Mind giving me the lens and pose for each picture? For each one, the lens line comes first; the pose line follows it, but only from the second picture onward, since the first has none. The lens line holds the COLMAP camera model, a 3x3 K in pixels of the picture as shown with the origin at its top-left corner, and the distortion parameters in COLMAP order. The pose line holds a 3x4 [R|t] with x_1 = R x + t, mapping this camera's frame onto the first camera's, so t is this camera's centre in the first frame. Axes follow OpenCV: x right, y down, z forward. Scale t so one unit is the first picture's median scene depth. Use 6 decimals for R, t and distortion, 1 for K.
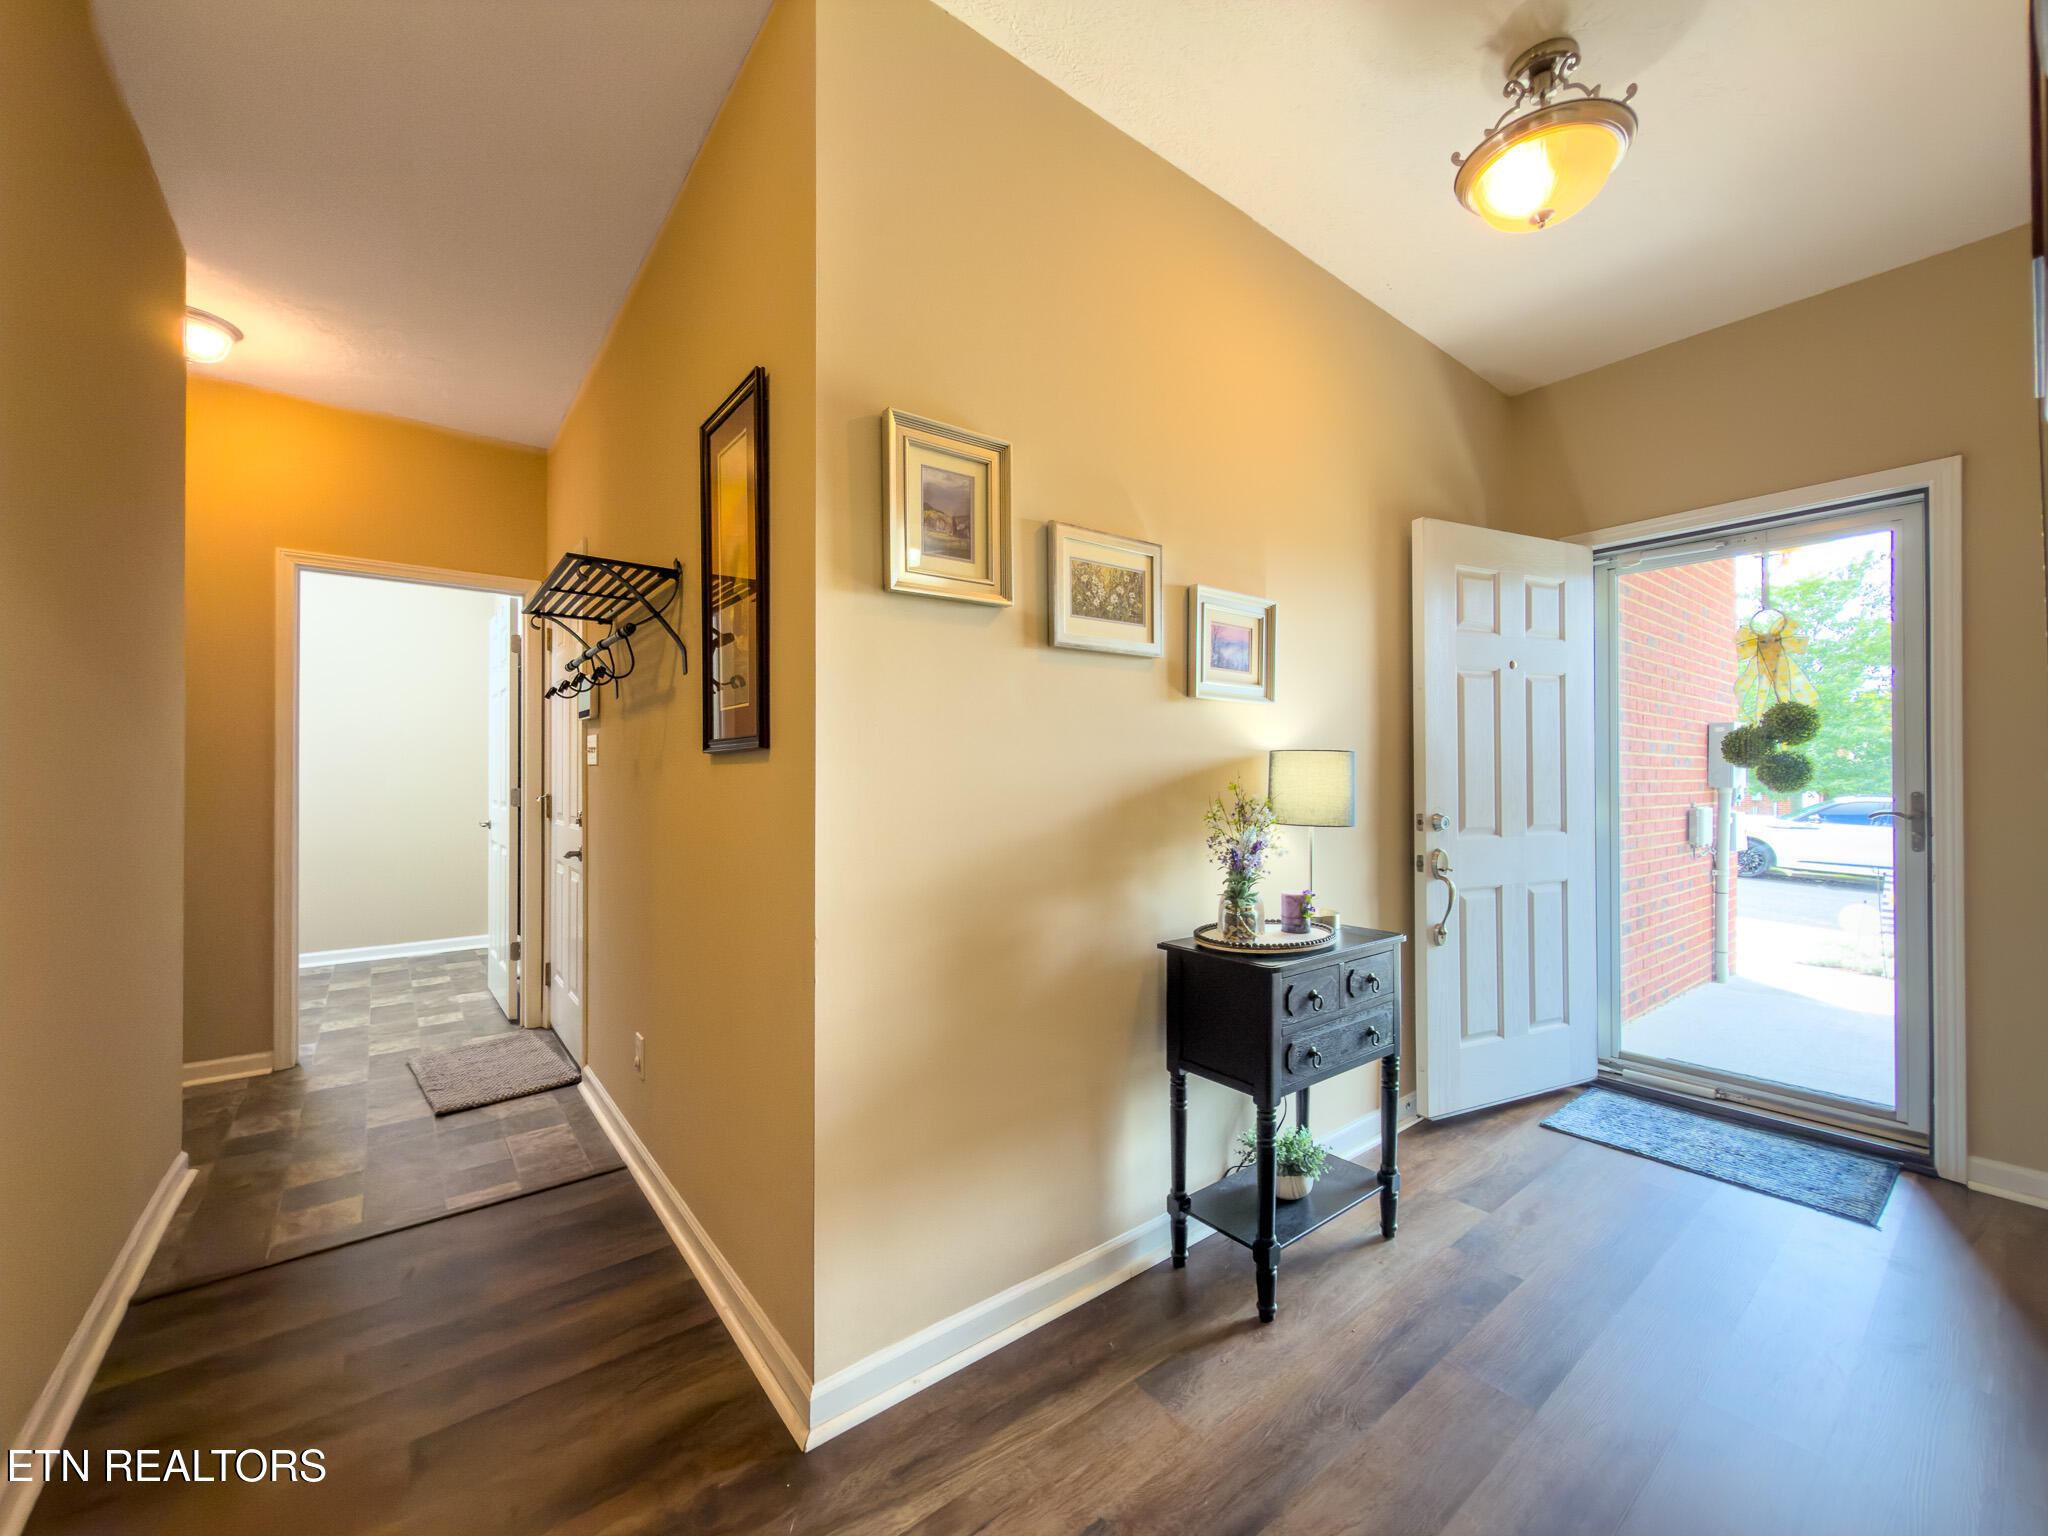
lens RADIAL K [[817.3, 0, 1024.8], [0, 817.3, 763.2], [0, 0, 1]] dist [-0.000583, 0.000284]
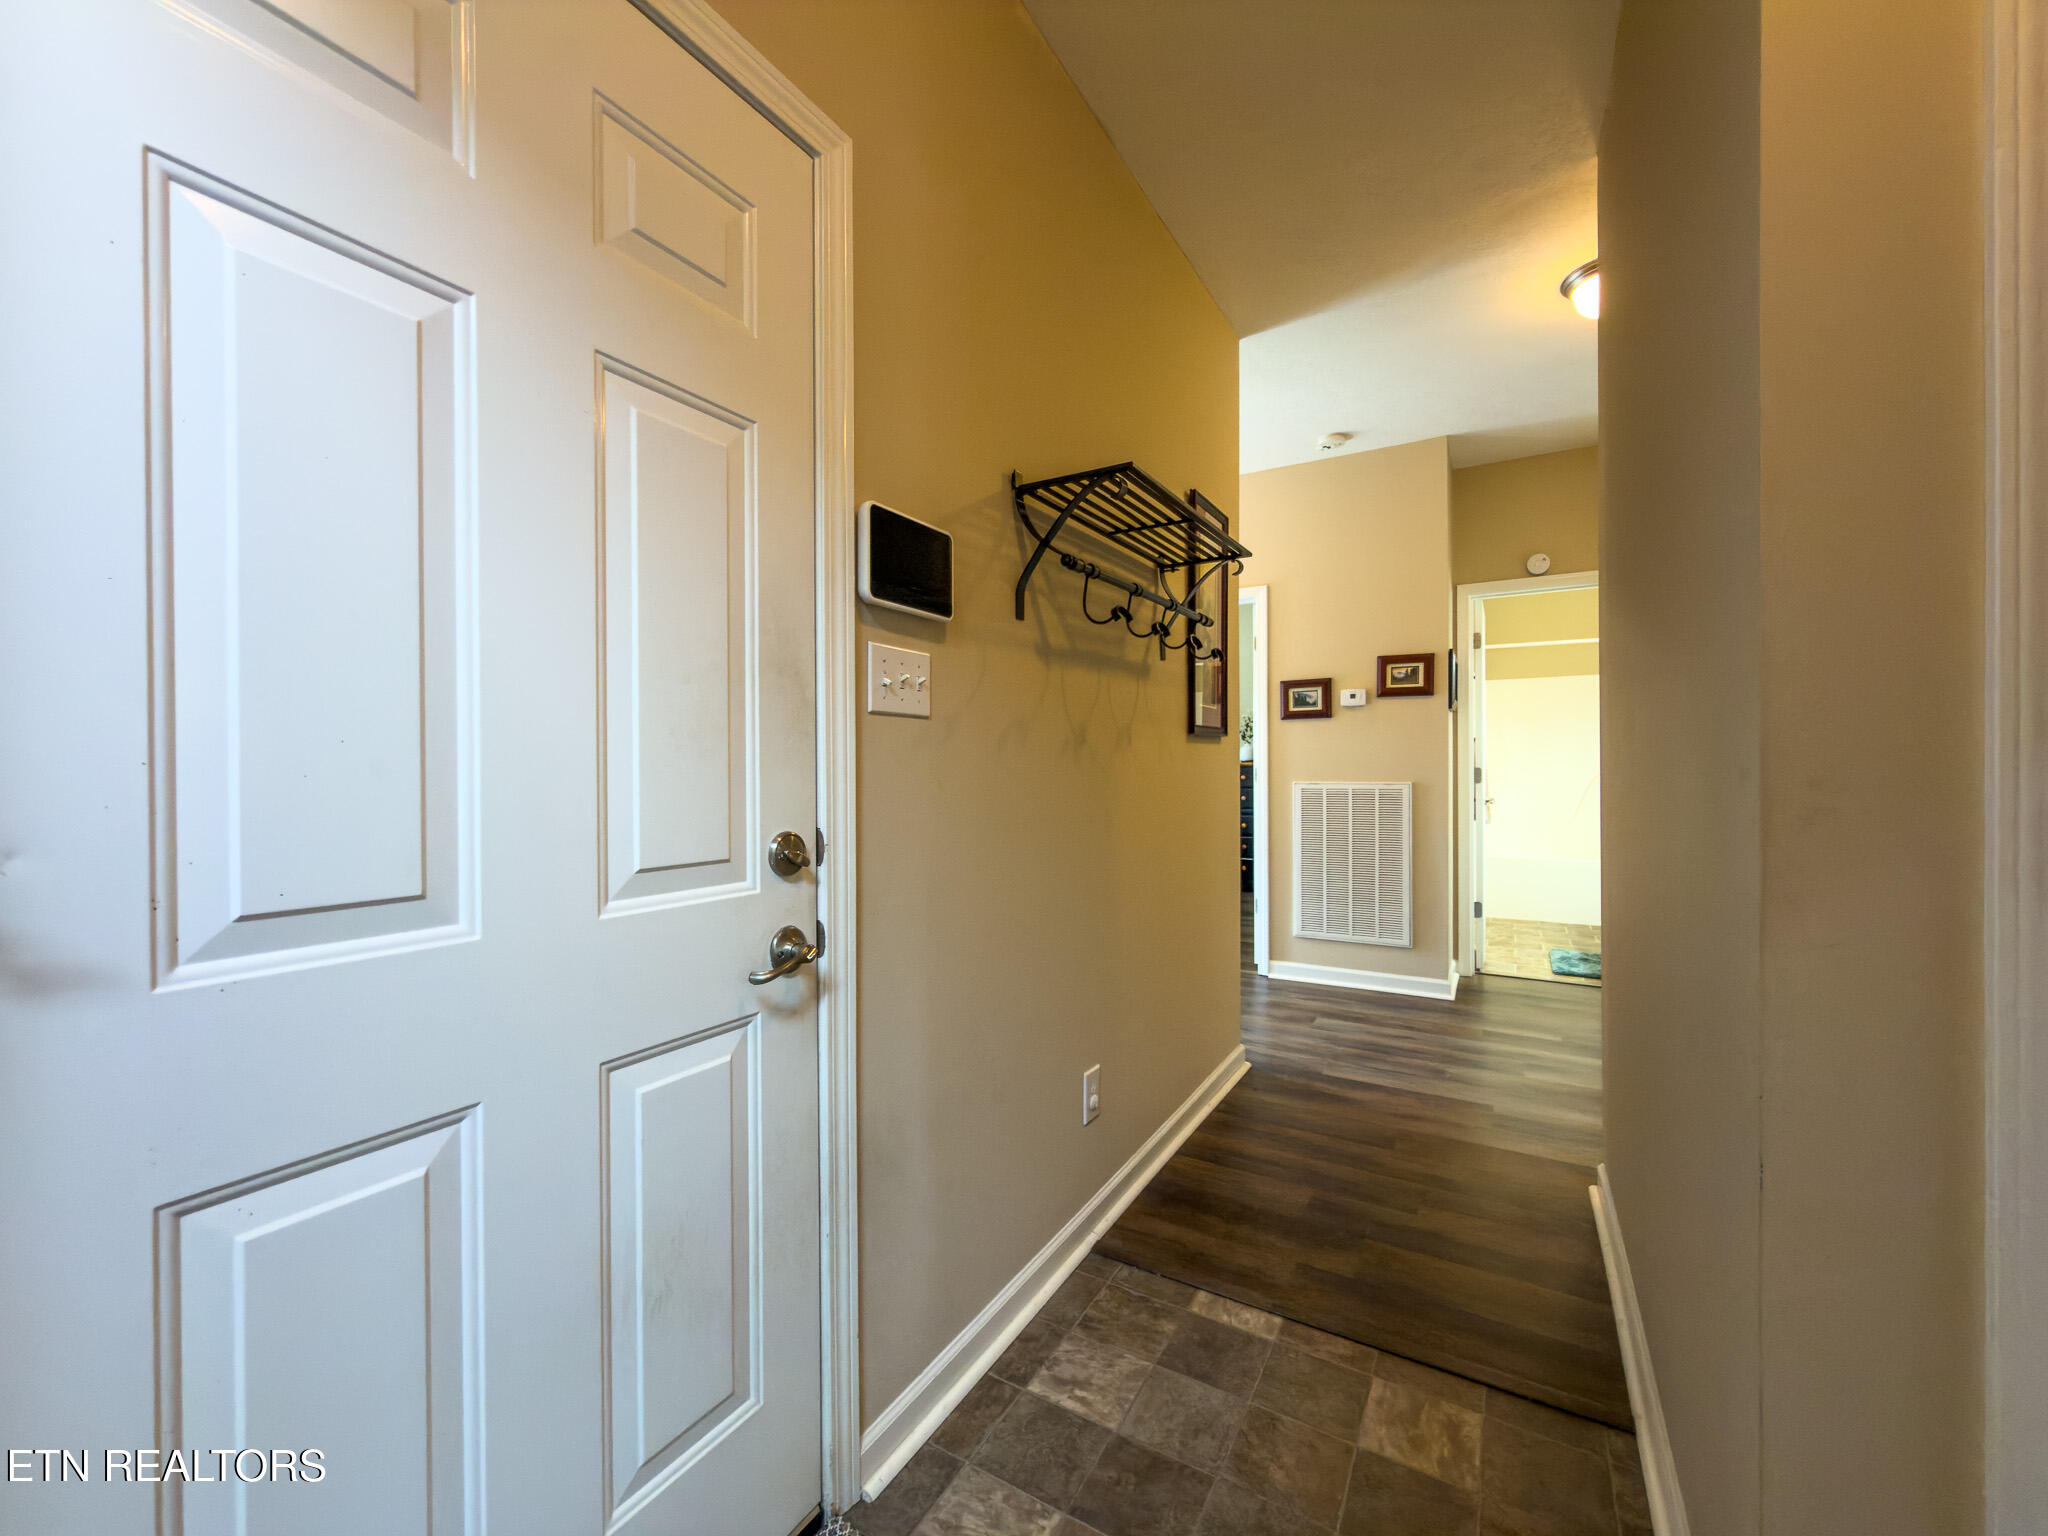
lens RADIAL K [[816.1, 0, 1024.3], [0, 816.1, 772.1], [0, 0, 1]] dist [0.000817, -0.000028]
pose [[-0.353656, 0.000261, 0.935375, -1.242248], [0.002329, 0.999997, 0.000601, 0.039191], [-0.935373, 0.002391, -0.353656, 1.391789]]
